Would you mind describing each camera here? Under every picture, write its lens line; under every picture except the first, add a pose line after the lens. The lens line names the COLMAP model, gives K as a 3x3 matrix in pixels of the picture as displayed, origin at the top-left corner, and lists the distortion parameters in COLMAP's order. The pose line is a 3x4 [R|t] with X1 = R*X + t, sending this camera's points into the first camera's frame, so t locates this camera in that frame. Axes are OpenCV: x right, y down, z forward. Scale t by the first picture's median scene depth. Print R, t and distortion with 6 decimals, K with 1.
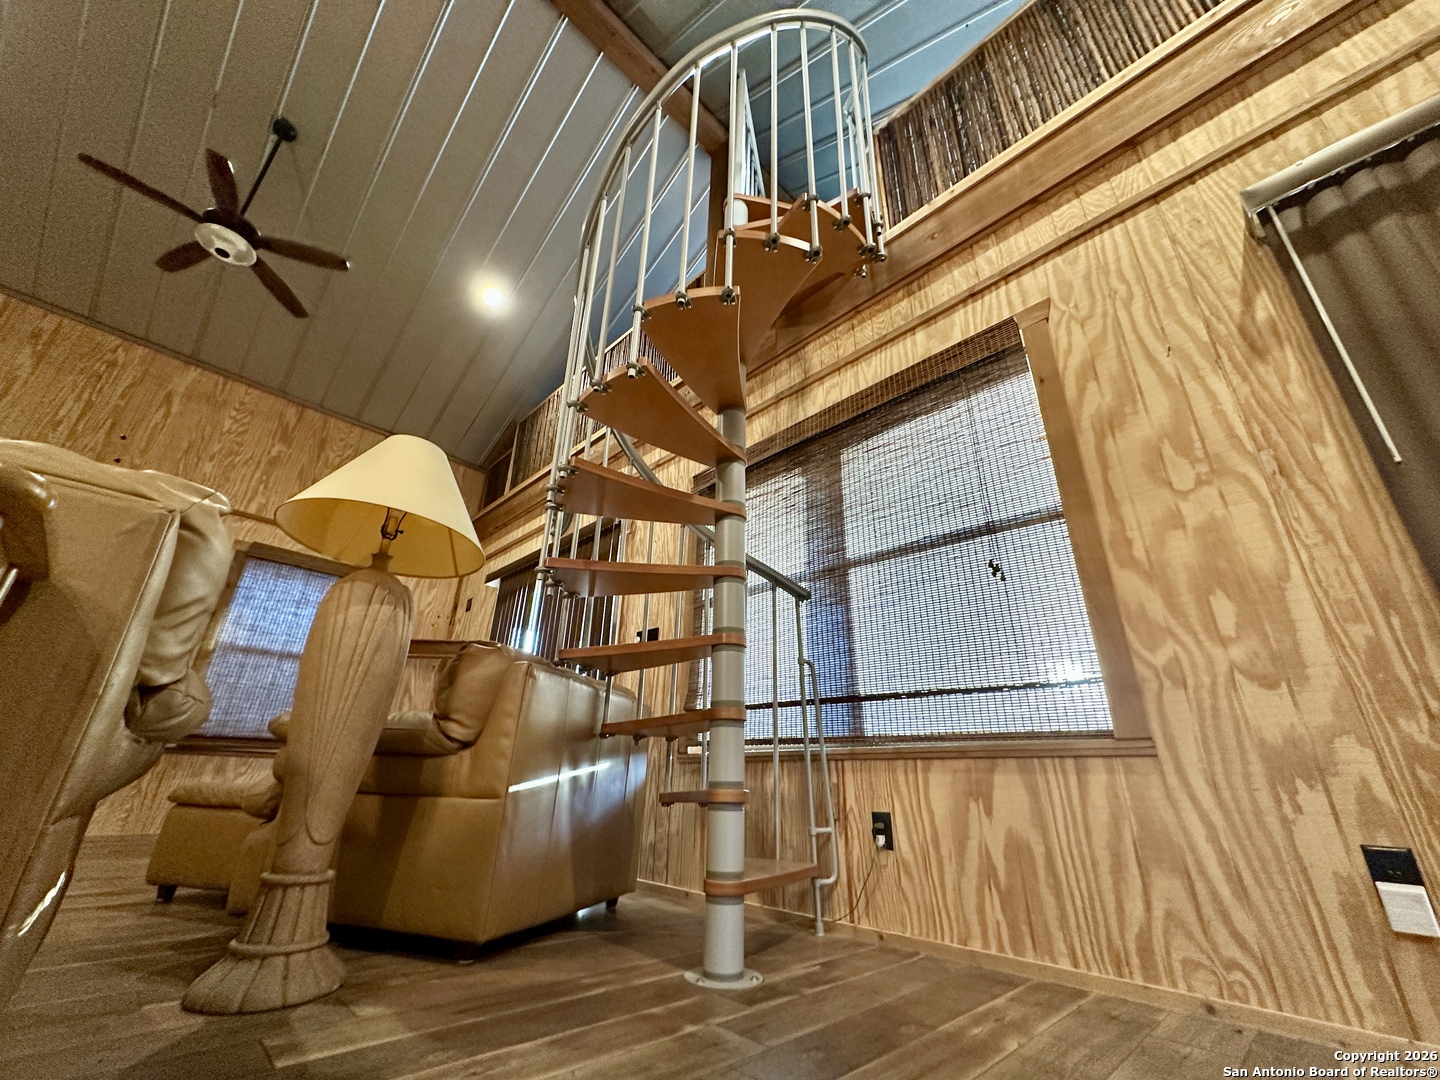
lens RADIAL K [[571.4, 0, 719.8], [0, 571.4, 539.1], [0, 0, 1]] dist [-0.001335, 0.000092]
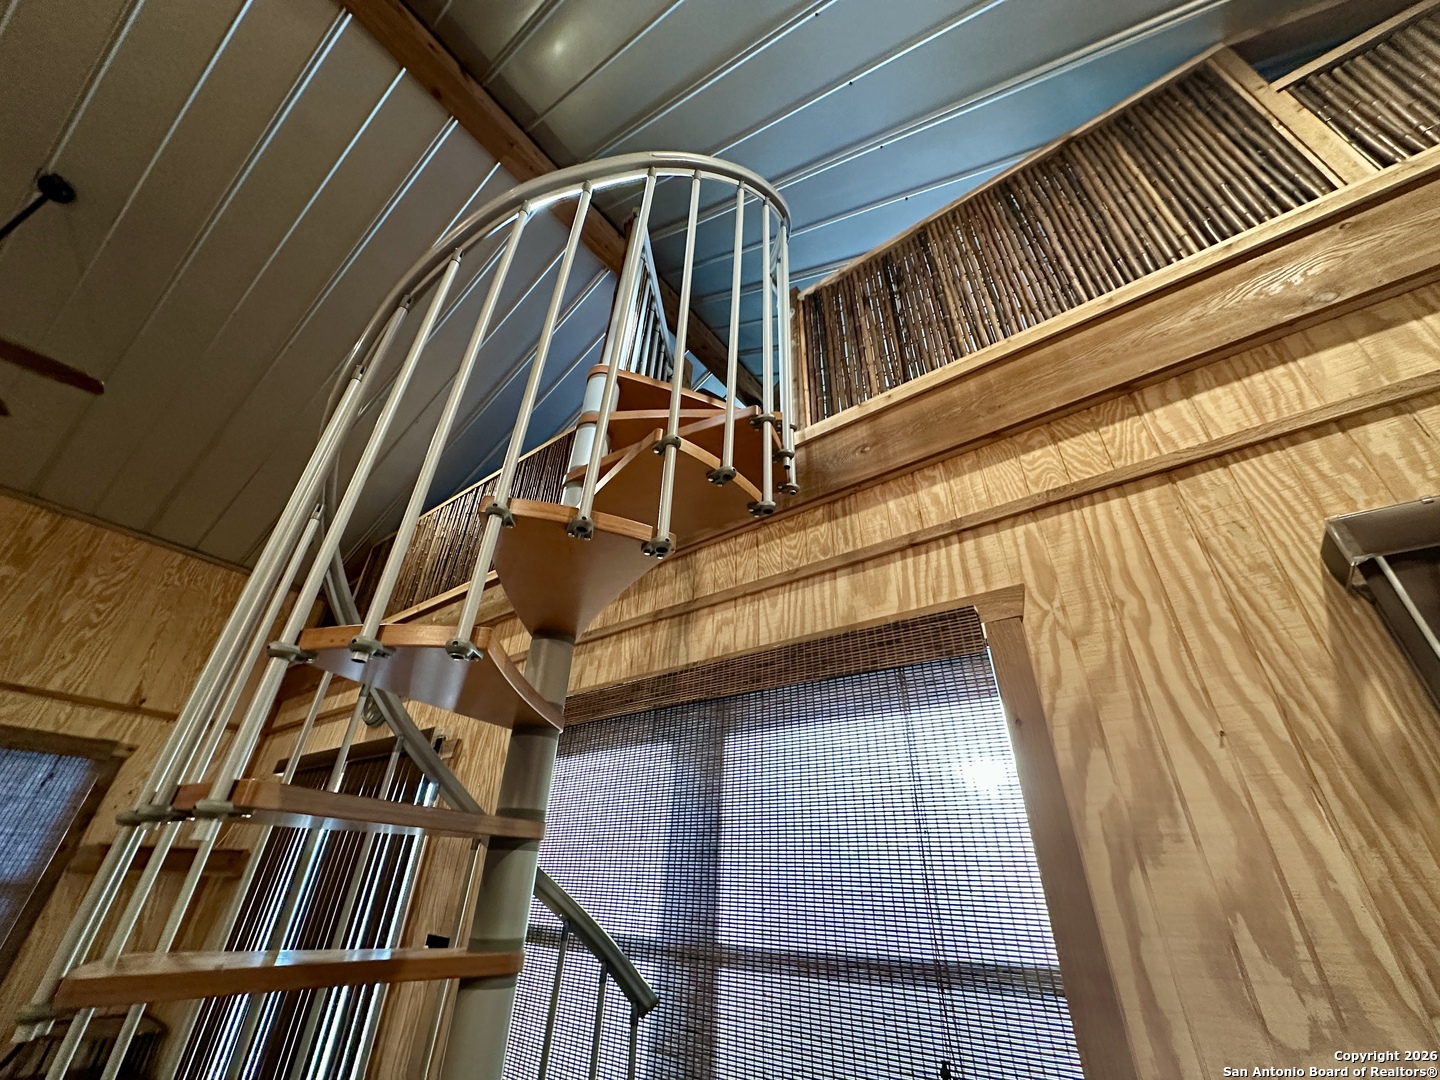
lens RADIAL K [[571.4, 0, 719.9], [0, 571.4, 539.5], [0, 0, 1]] dist [-0.001335, 0.000092]
pose [[0.990311, 0.078115, 0.114813, 0.131633], [-0.061308, 0.987785, -0.143252, -0.355003], [-0.124601, 0.134825, 0.983004, 0.361386]]
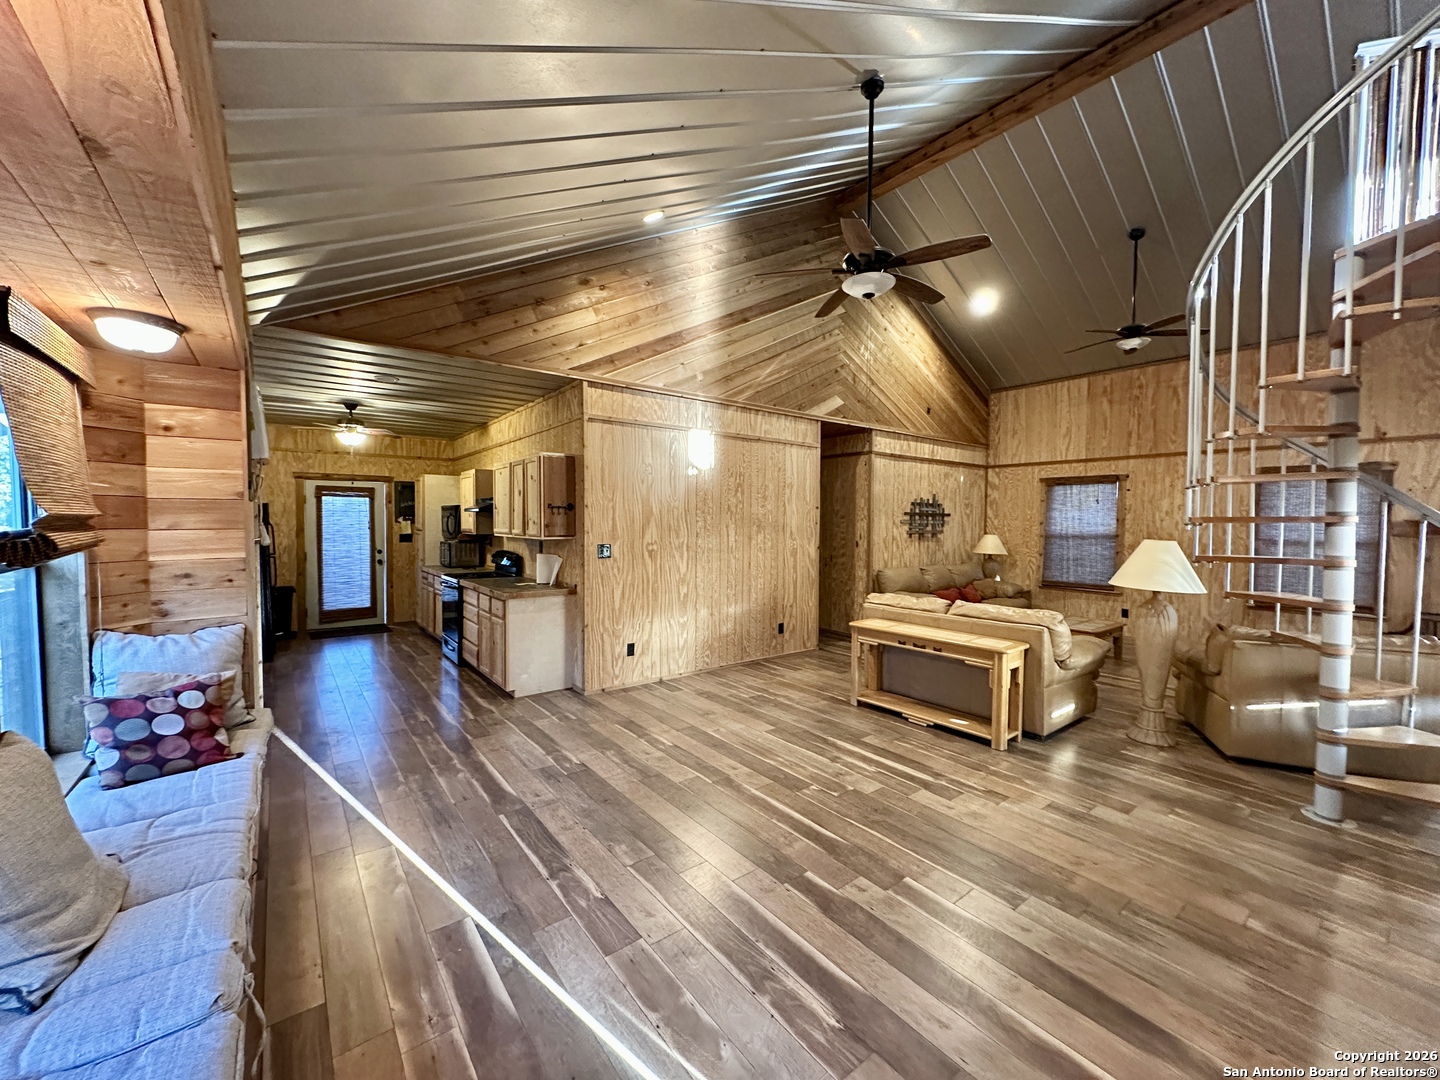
lens RADIAL K [[571.4, 0, 720.0], [0, 571.4, 539.6], [0, 0, 1]] dist [-0.001335, 0.000092]
pose [[-0.120705, 0.007510, -0.992660, 1.573987], [0.379875, 0.924207, -0.039200, -0.607619], [0.917129, -0.381818, -0.114409, -0.248698]]
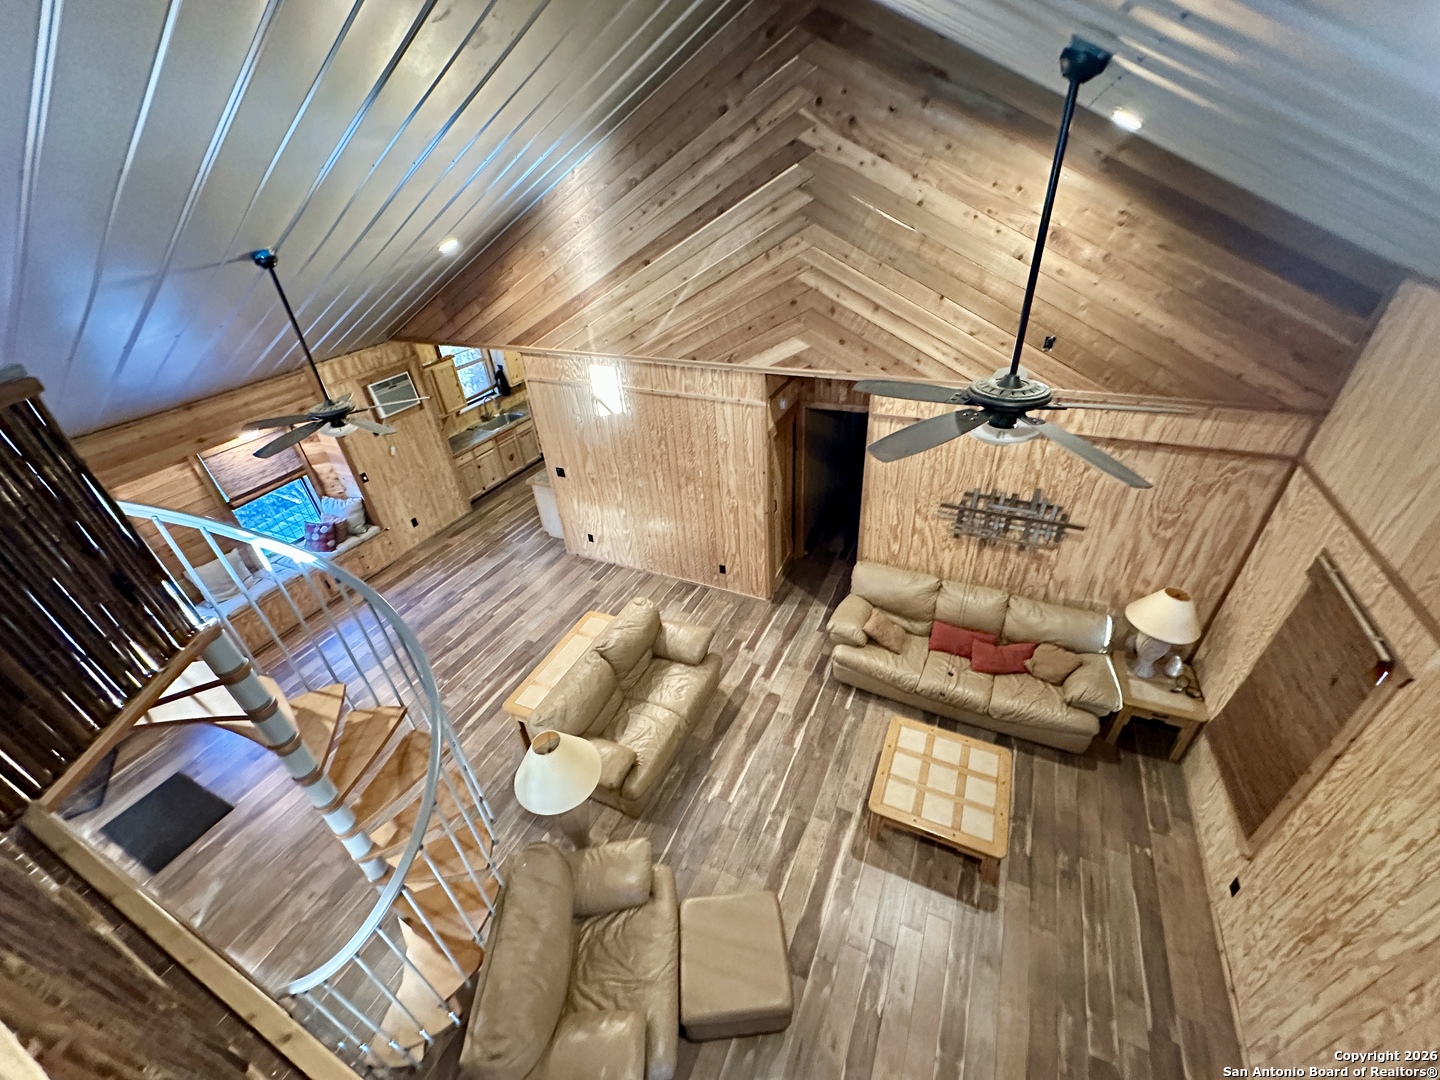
lens RADIAL K [[571.4, 0, 719.9], [0, 571.4, 538.9], [0, 0, 1]] dist [-0.001335, 0.000092]
pose [[-0.938430, 0.213560, -0.271553, -0.599337], [0.167429, 0.968708, 0.183229, -0.916555], [0.302186, 0.126482, -0.944820, 2.478426]]
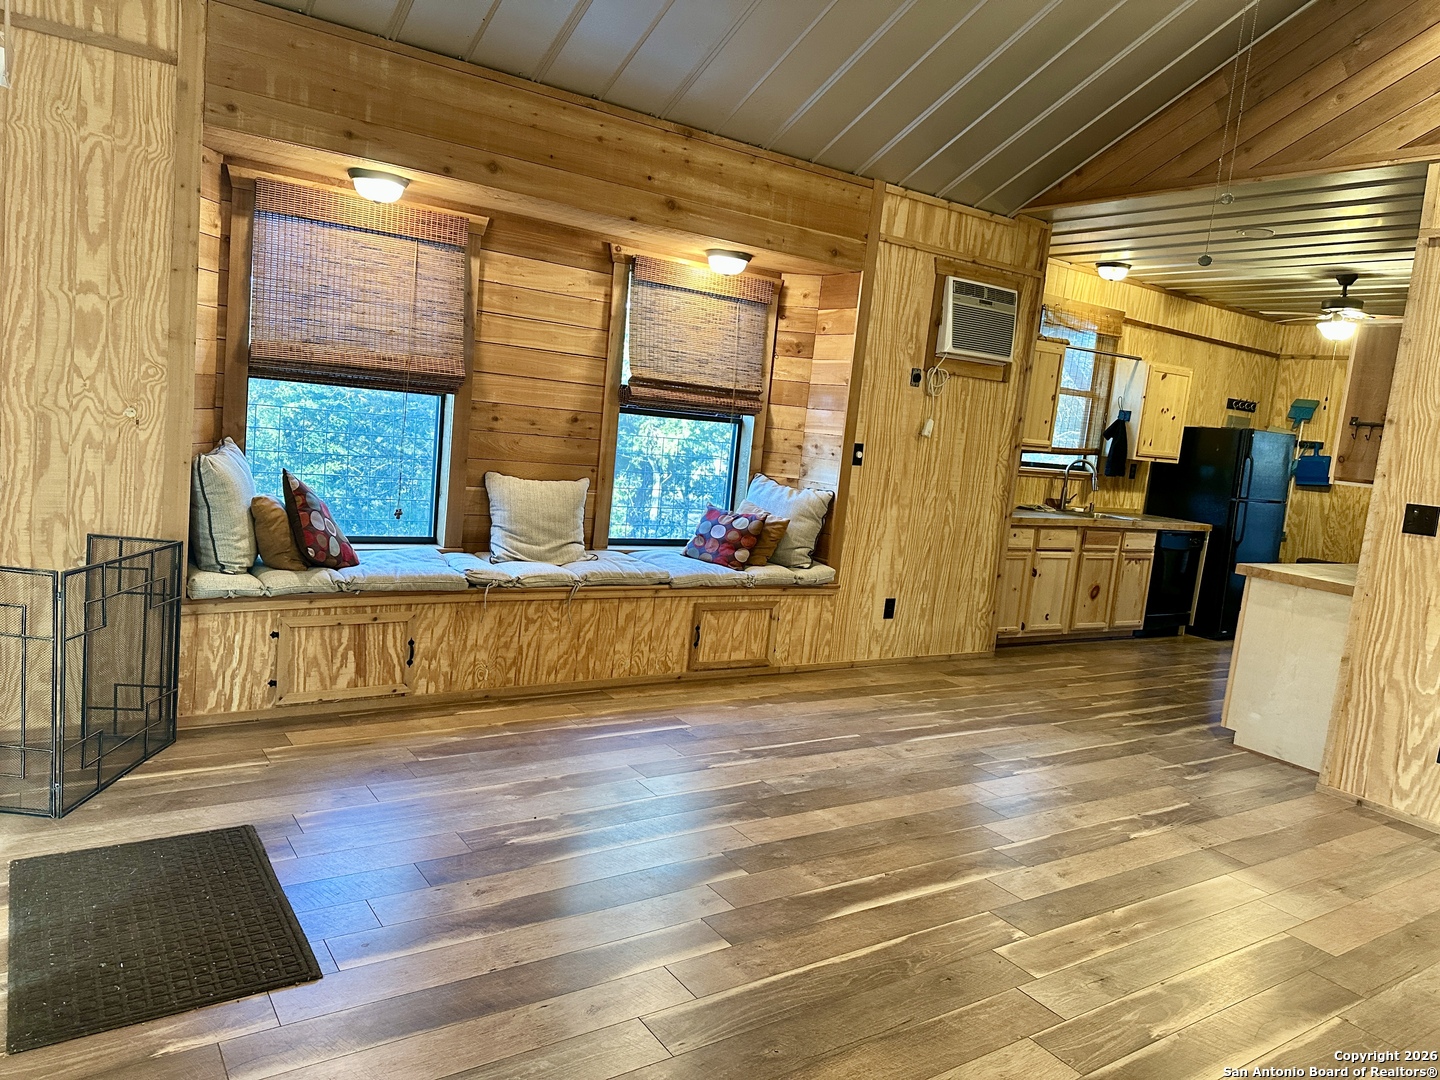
lens RADIAL K [[1003.5, 0, 722.8], [0, 1003.5, 527.3], [0, 0, 1]] dist [0.059243, -0.059540]
pose [[-0.976634, -0.146142, 0.157570, 0.293079], [-0.185795, 0.942649, -0.277297, -0.023263], [-0.108009, -0.300094, -0.947775, 1.039074]]
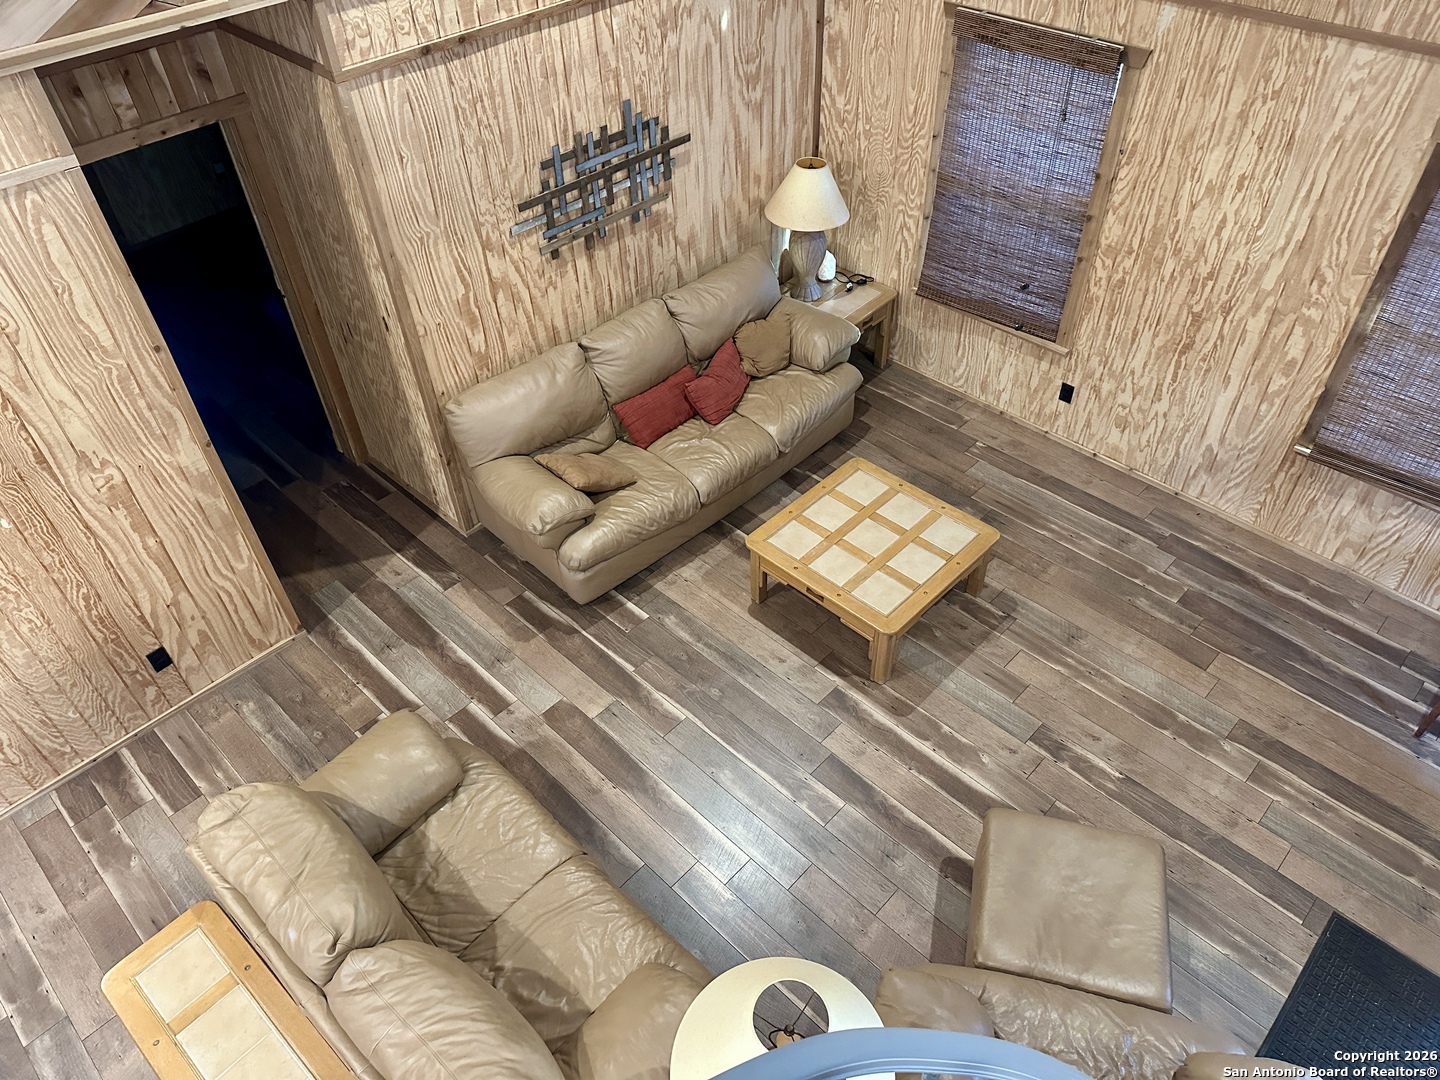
lens RADIAL K [[1003.5, 0, 726.5], [0, 1003.5, 543.7], [0, 0, 1]] dist [0.059243, -0.059540]
pose [[0.023230, 0.673534, -0.738791, 0.001036], [0.415852, 0.665514, 0.619805, -1.159735], [0.909136, -0.321626, -0.264630, 1.240611]]
